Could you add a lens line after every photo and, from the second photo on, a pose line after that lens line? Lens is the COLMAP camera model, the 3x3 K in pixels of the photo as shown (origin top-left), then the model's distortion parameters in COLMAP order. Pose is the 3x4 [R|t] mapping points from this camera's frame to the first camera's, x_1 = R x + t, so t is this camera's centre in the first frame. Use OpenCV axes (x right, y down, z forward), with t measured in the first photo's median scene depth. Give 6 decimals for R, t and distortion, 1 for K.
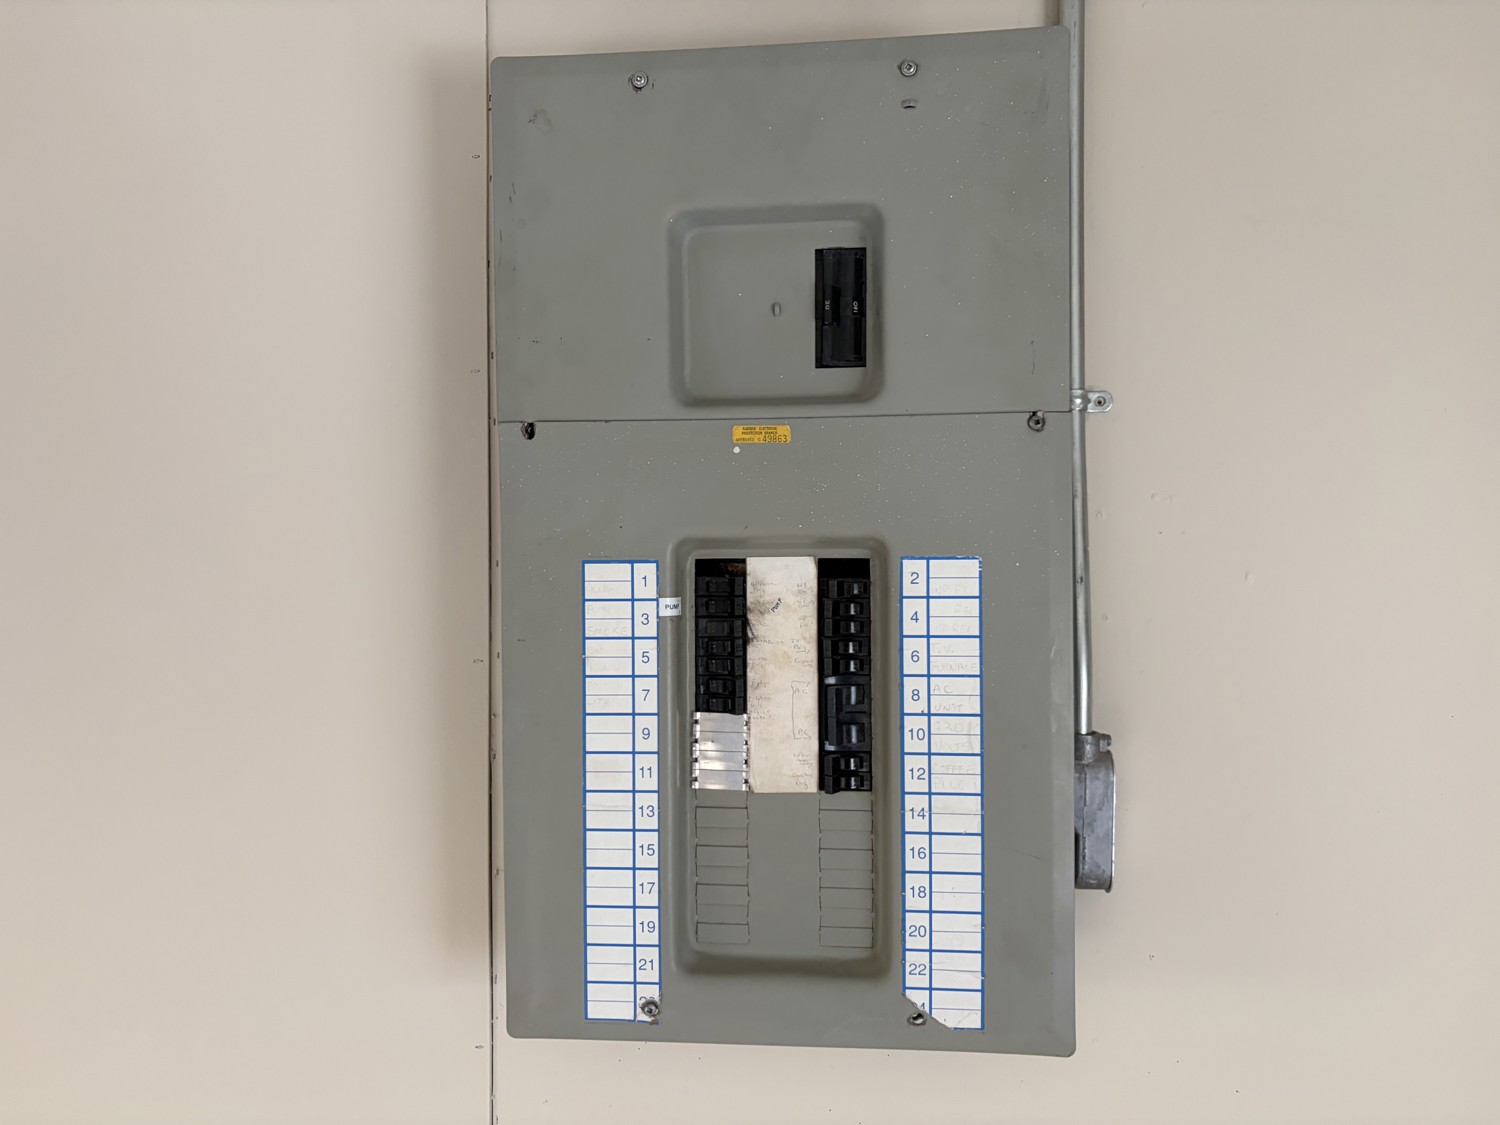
lens RADIAL K [[1141.4, 0, 753.7], [0, 1141.4, 558.3], [0, 0, 1]] dist [0.042346, -0.047779]
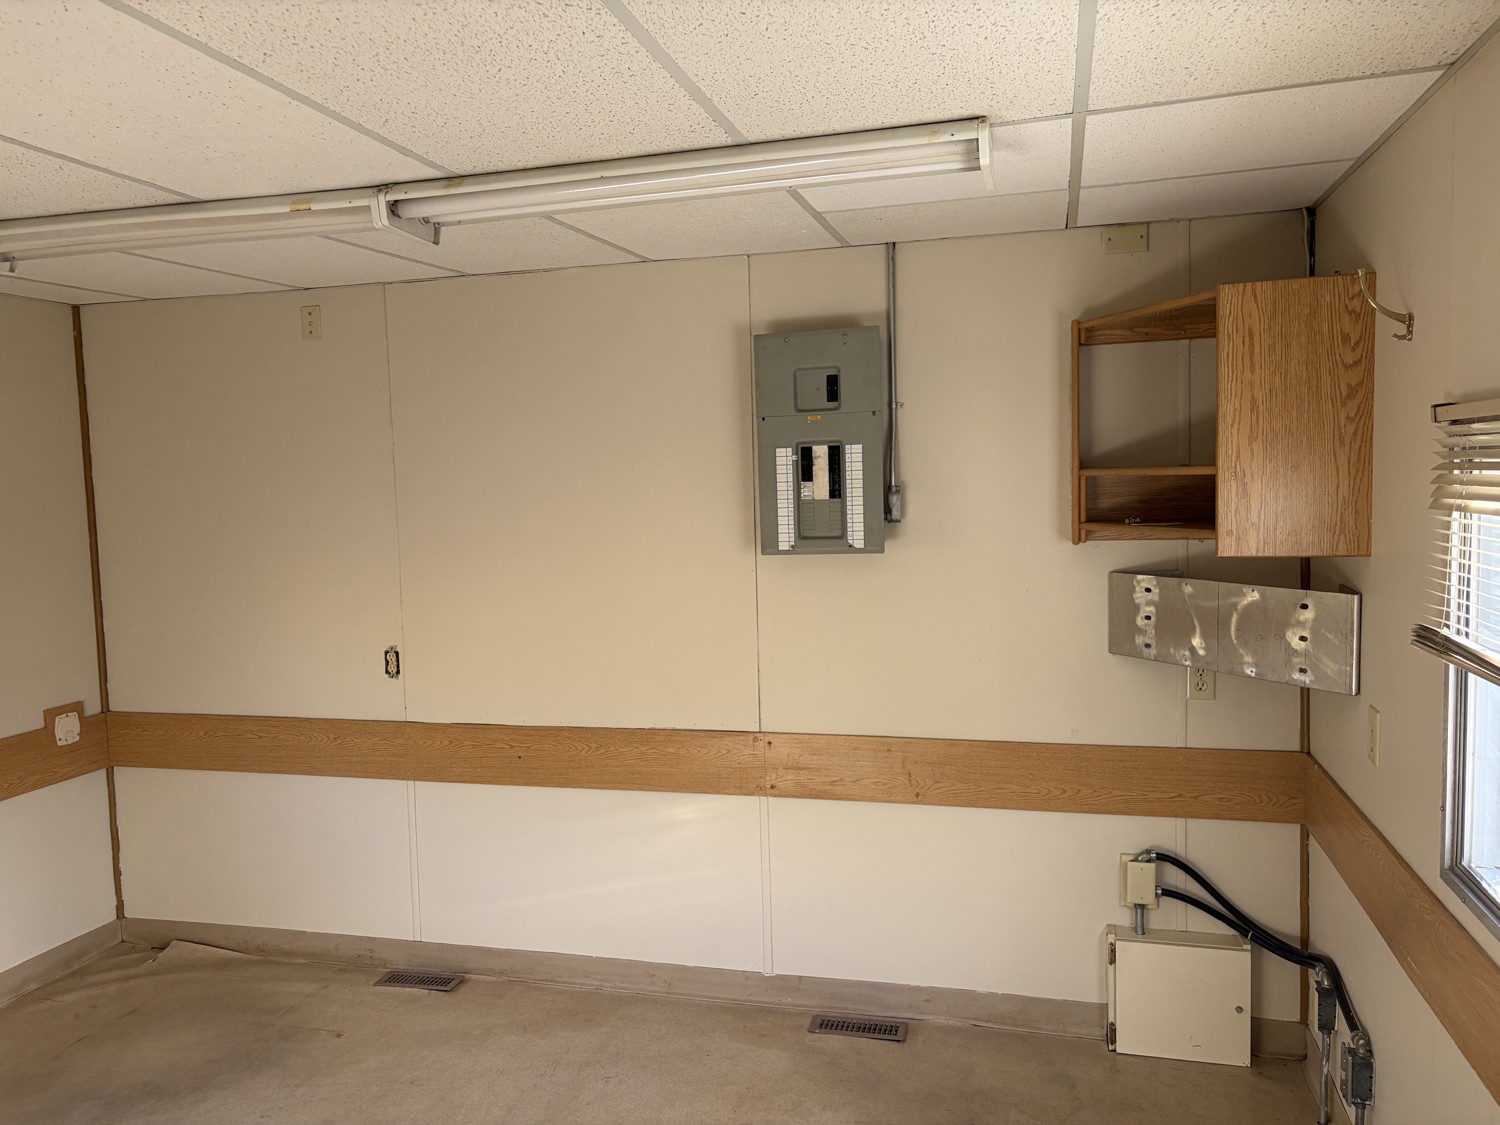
lens RADIAL K [[1141.4, 0, 754.9], [0, 1141.4, 560.2], [0, 0, 1]] dist [0.042346, -0.047779]
pose [[0.983381, -0.012610, -0.181114, 0.572082], [0.020914, 0.998812, 0.044012, 0.242296], [0.180344, -0.047068, 0.982477, -3.409342]]
